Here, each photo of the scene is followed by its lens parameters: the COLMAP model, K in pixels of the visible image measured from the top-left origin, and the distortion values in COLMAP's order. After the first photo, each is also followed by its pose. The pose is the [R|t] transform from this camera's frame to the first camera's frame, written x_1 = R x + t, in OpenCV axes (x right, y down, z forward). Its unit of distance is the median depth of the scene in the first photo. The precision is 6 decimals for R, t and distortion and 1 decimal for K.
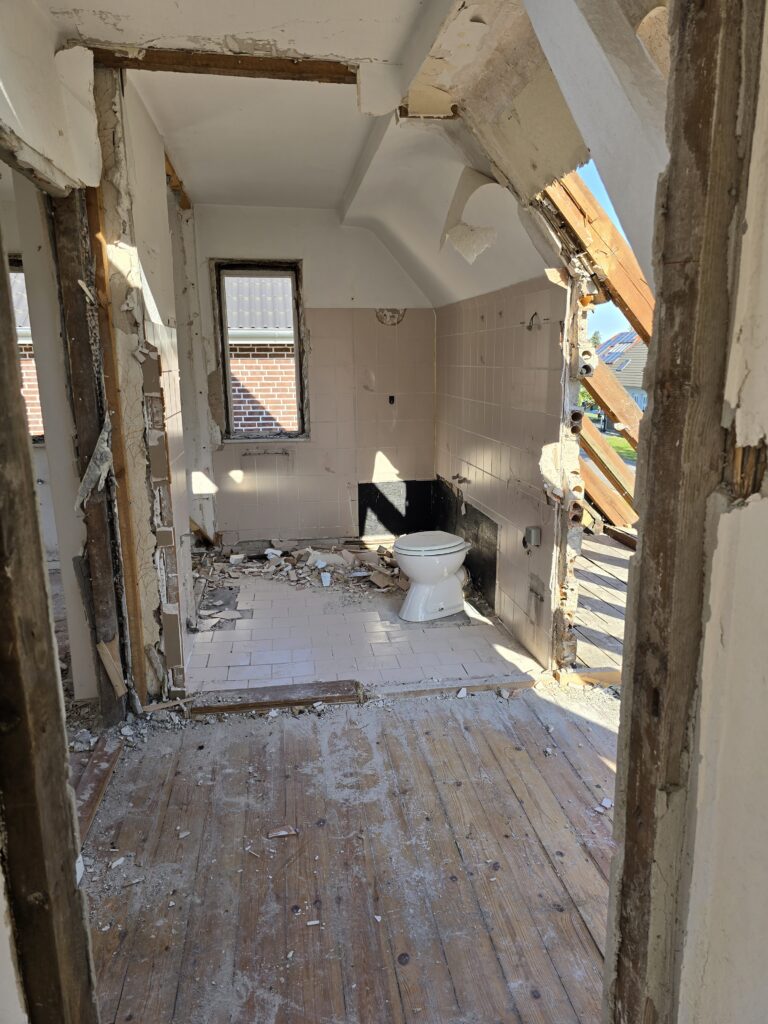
lens RADIAL K [[694.9, 0, 384.0], [0, 694.9, 512.0], [0, 0, 1]] dist [0.051570, -0.005642]
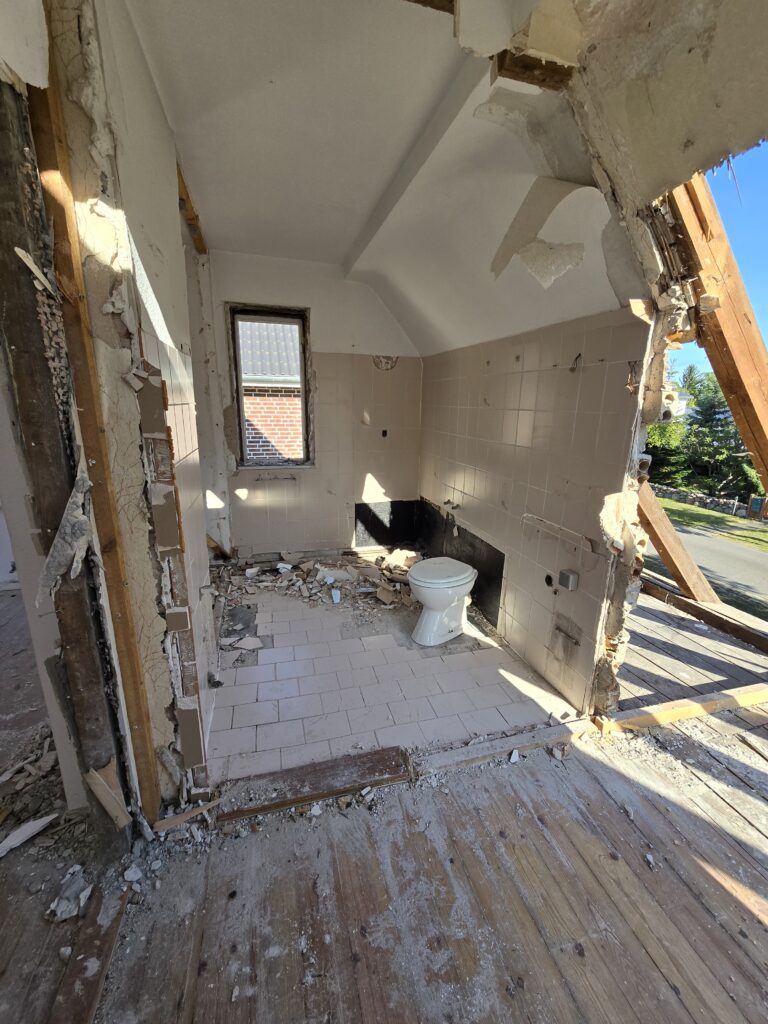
lens RADIAL K [[421.6, 0, 386.3], [0, 421.6, 513.0], [0, 0, 1]] dist [-0.001903, 0.000465]
pose [[0.991476, -0.004353, 0.130214, -0.138332], [-0.001005, 0.999157, 0.041047, -0.097145], [-0.130283, -0.040828, 0.990636, 0.488990]]
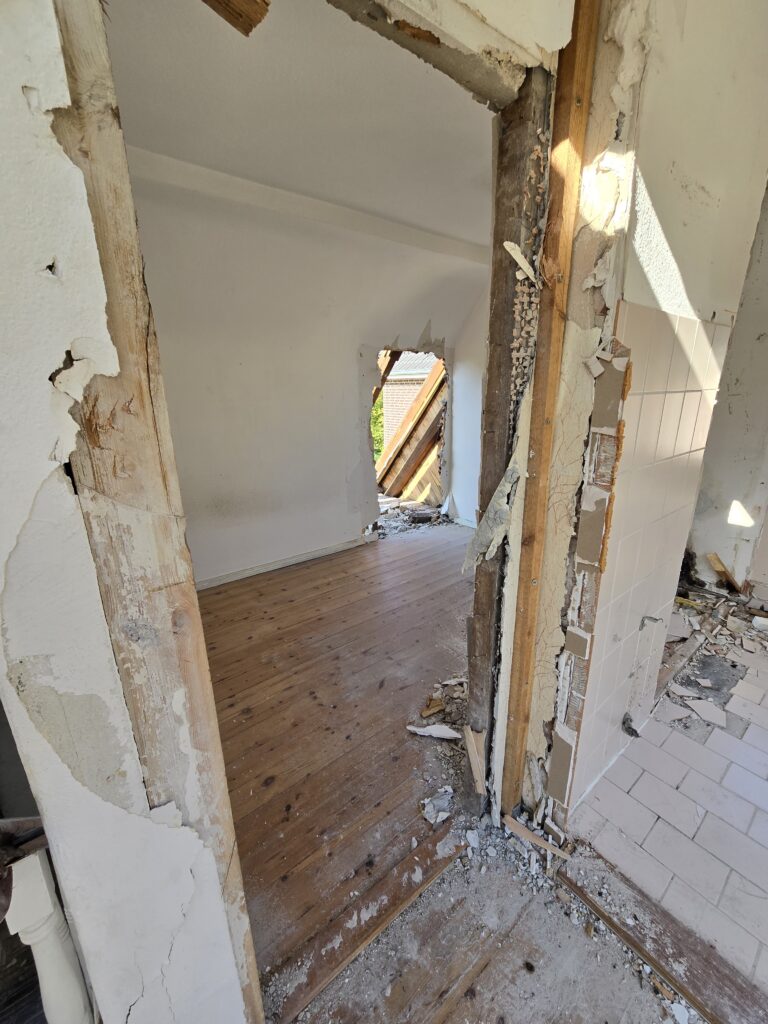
lens RADIAL K [[415.4, 0, 394.7], [0, 415.4, 513.3], [0, 0, 1]] dist [-0.001735, 0.000198]
pose [[0.506285, 0.250648, -0.825137, -0.099228], [-0.176320, 0.966703, 0.185465, -0.122053], [0.844149, 0.051590, 0.533621, 0.603813]]
